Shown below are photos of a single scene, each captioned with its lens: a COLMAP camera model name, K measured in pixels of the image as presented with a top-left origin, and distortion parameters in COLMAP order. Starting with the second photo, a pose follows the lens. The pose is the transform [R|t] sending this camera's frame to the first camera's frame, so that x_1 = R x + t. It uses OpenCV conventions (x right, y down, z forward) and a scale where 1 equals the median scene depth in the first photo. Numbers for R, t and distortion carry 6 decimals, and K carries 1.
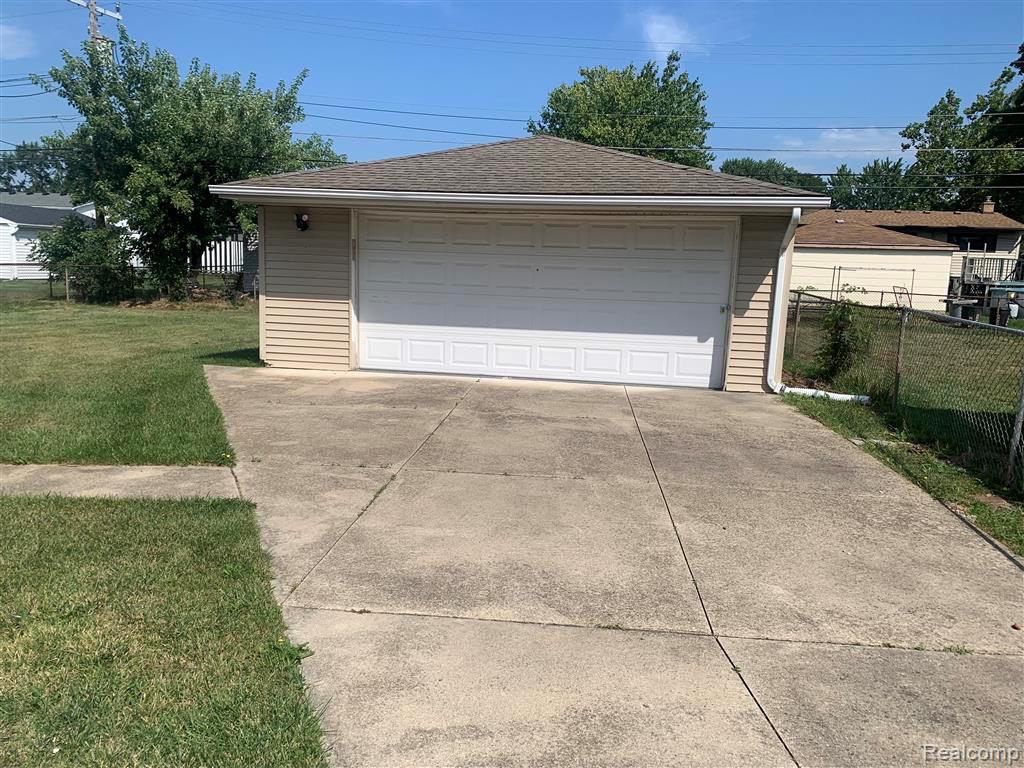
lens RADIAL K [[786.3, 0, 513.8], [0, 786.3, 384.8], [0, 0, 1]] dist [0.023307, -0.001764]
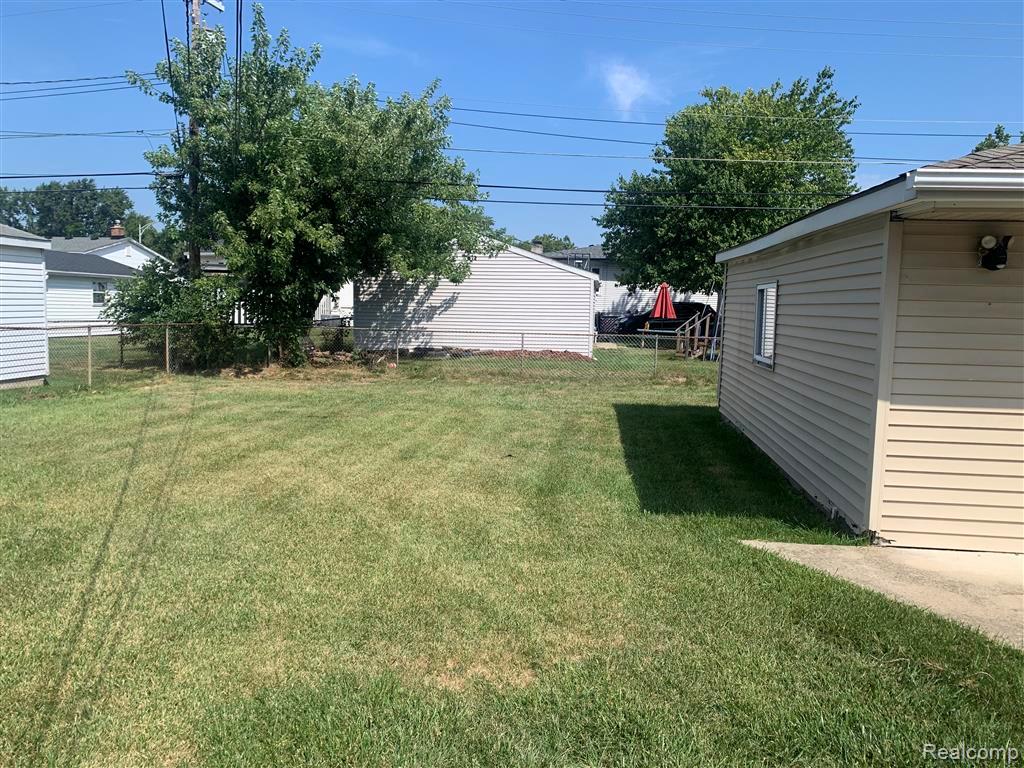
lens RADIAL K [[786.3, 0, 511.5], [0, 786.3, 382.6], [0, 0, 1]] dist [0.023307, -0.001764]
pose [[0.998920, -0.014099, 0.044269, -0.249629], [0.016607, 0.998247, -0.056811, -0.044179], [-0.043390, 0.057485, 0.997403, 0.226732]]
